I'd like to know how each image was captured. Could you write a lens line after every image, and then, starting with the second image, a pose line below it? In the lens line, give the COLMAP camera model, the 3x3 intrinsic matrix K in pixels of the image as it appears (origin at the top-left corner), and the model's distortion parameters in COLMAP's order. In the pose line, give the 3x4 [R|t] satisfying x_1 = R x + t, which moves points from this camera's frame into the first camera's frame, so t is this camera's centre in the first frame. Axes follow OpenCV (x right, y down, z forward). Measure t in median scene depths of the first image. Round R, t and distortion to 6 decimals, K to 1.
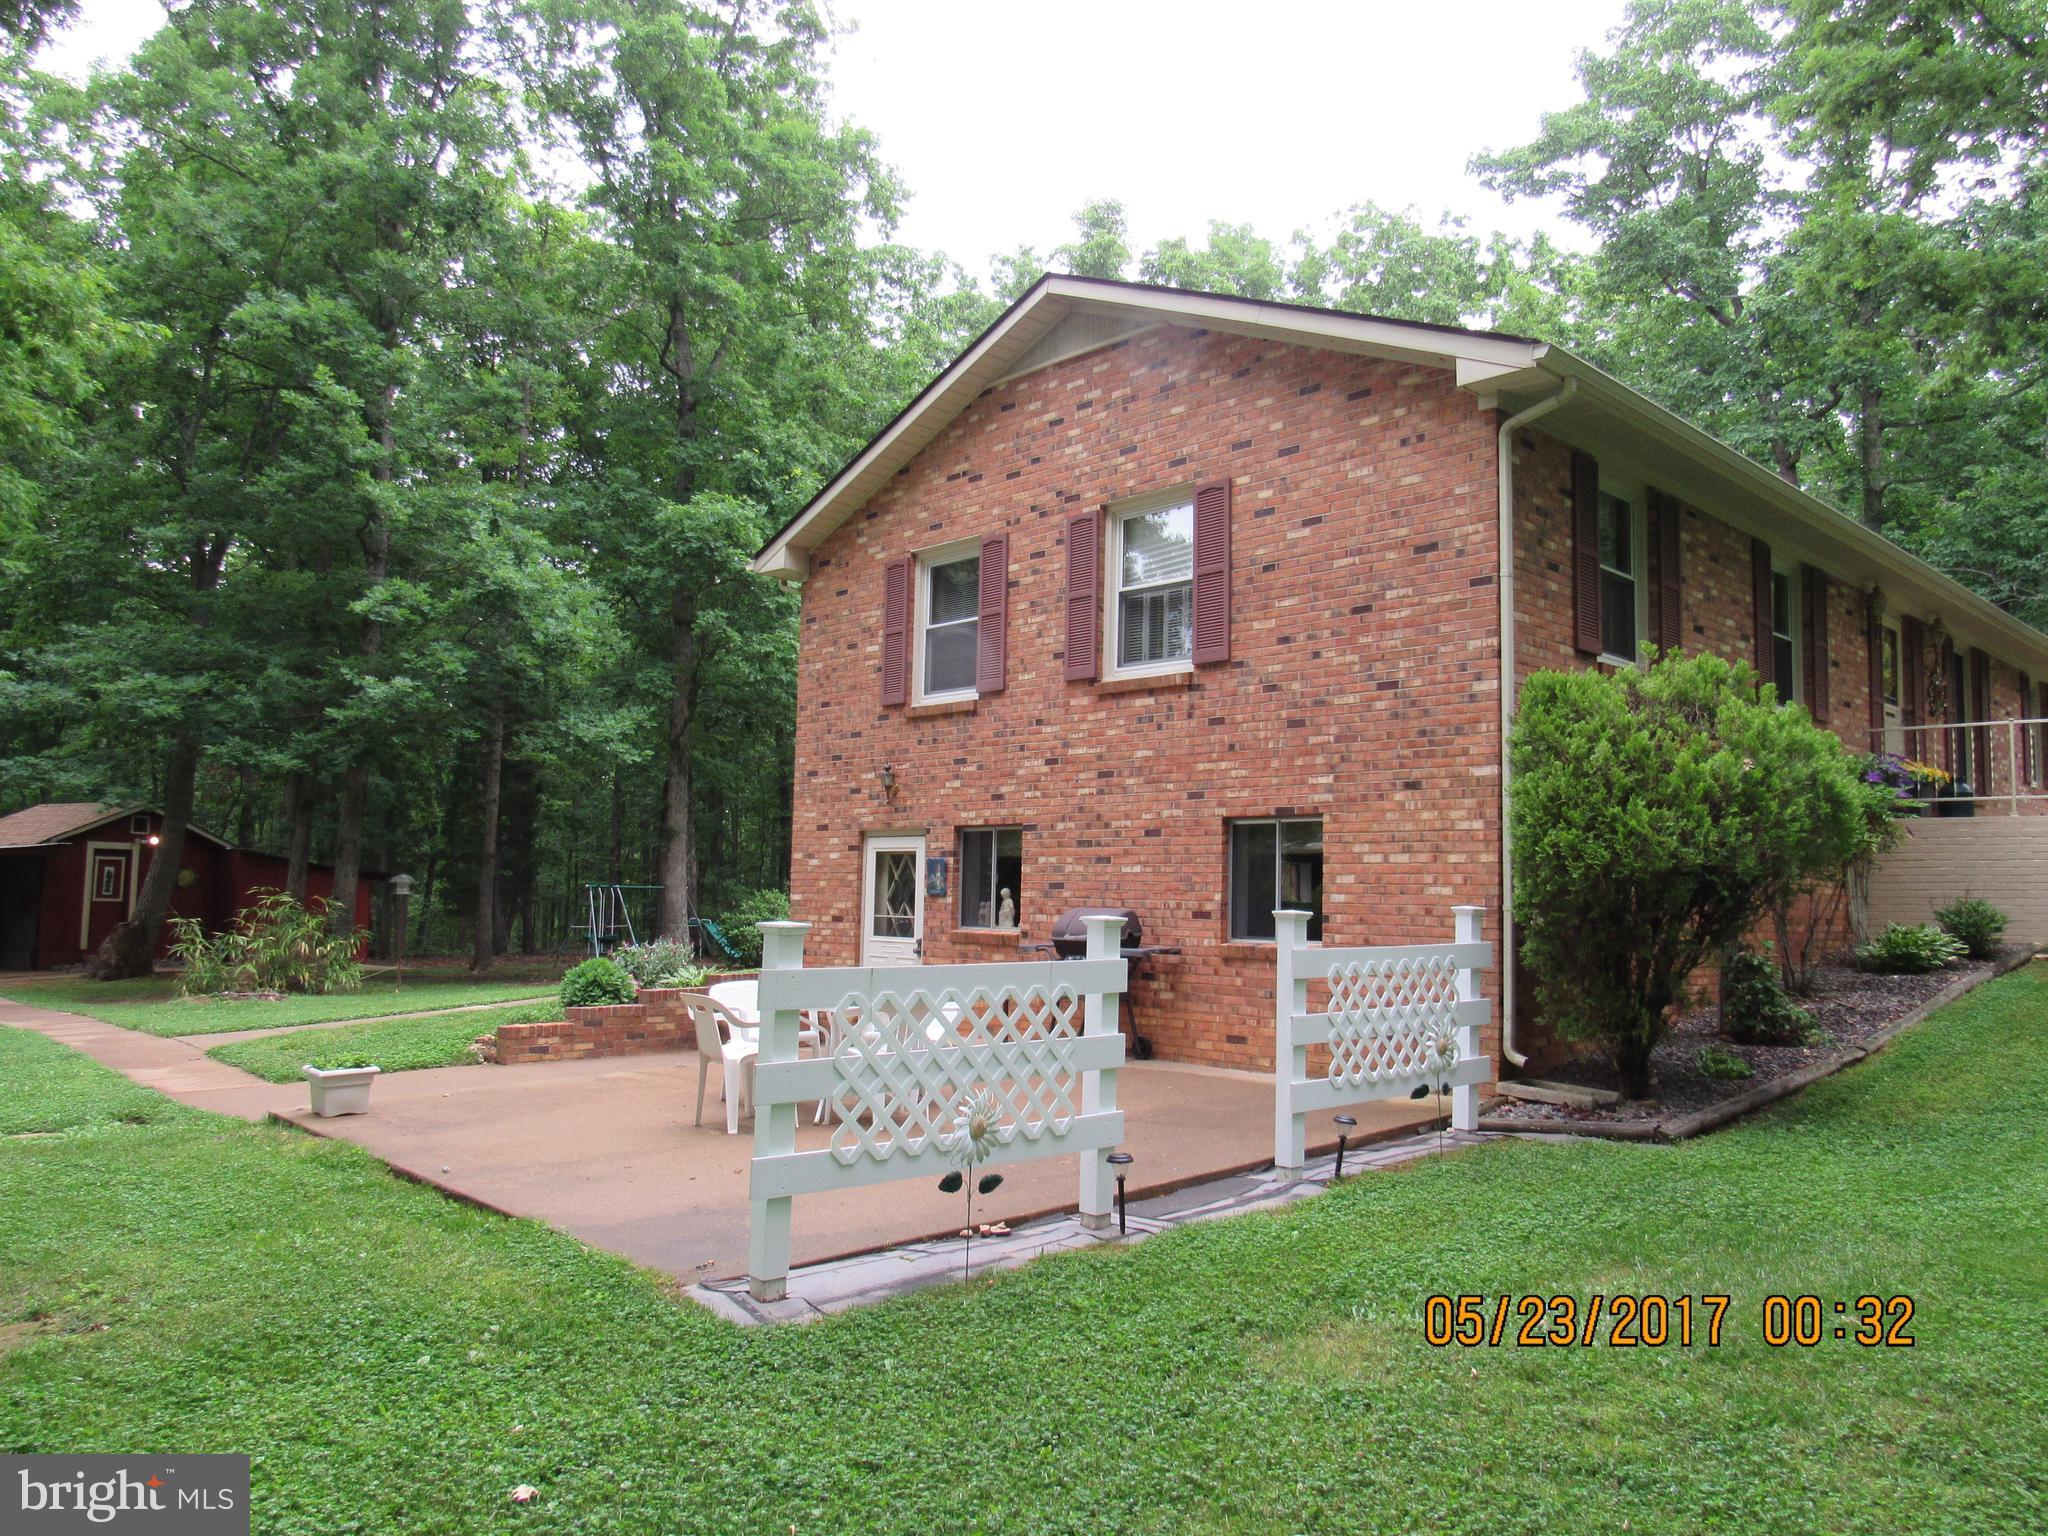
lens RADIAL K [[1405.7, 0, 1025.8], [0, 1405.7, 766.9], [0, 0, 1]] dist [-0.029643, -0.002528]
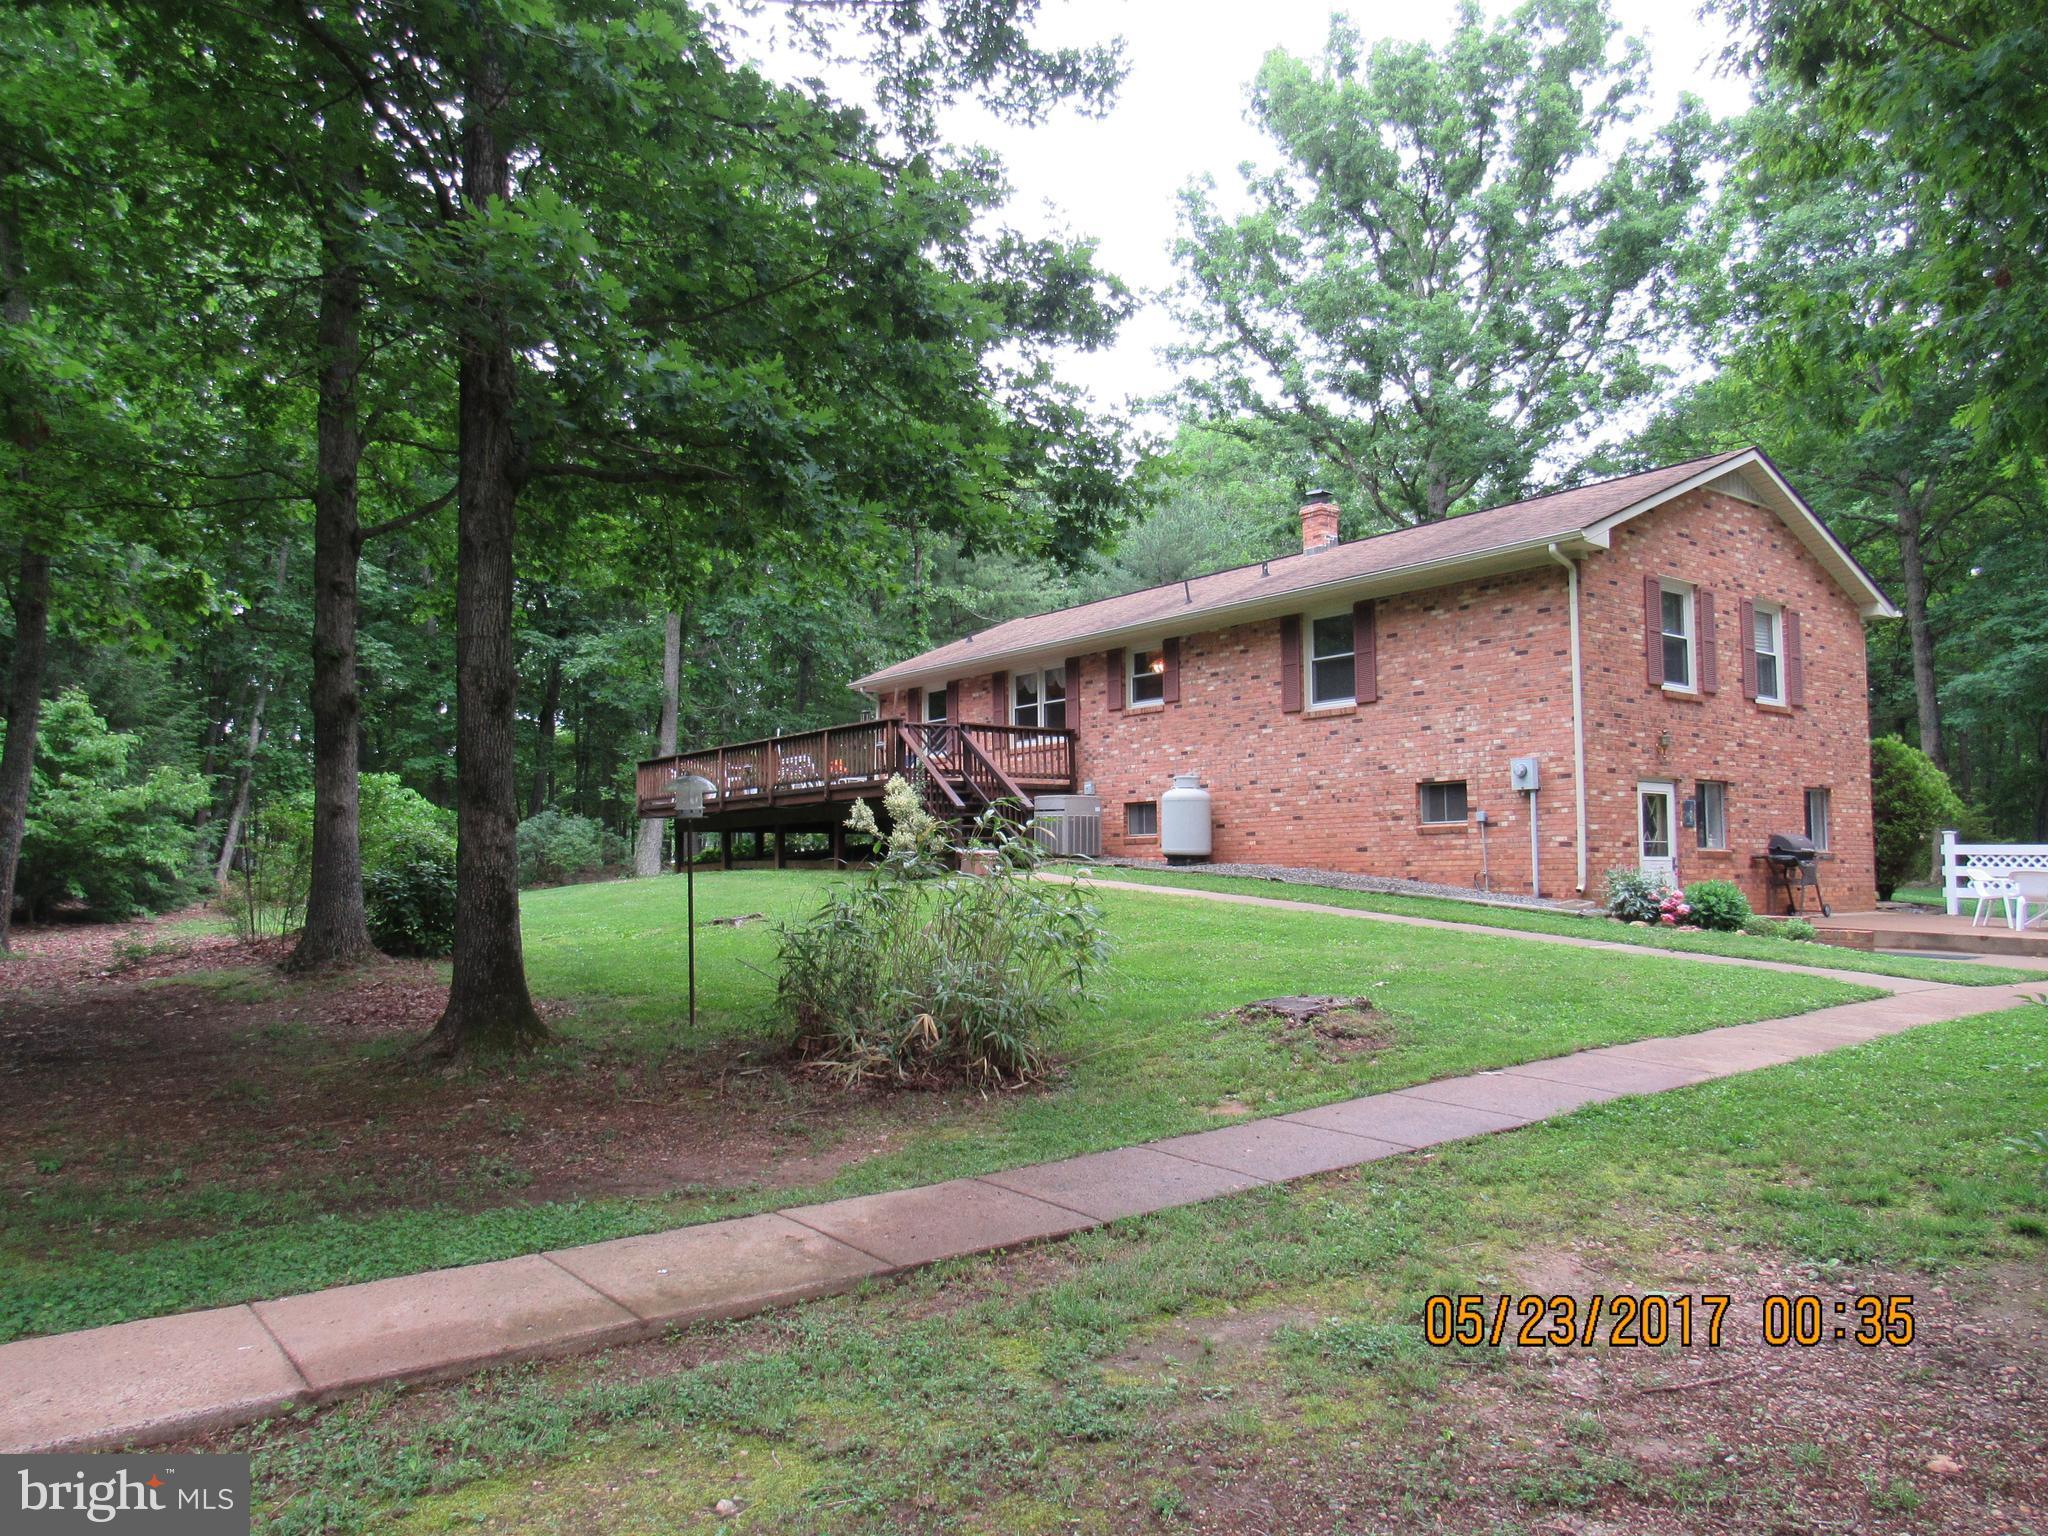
lens RADIAL K [[1405.7, 0, 1025.1], [0, 1405.7, 777.2], [0, 0, 1]] dist [-0.029643, -0.002528]
pose [[0.095705, 0.051590, 0.994072, -1.480389], [-0.075952, 0.996123, -0.044384, 0.149474], [-0.992508, -0.071254, 0.099253, 1.462708]]
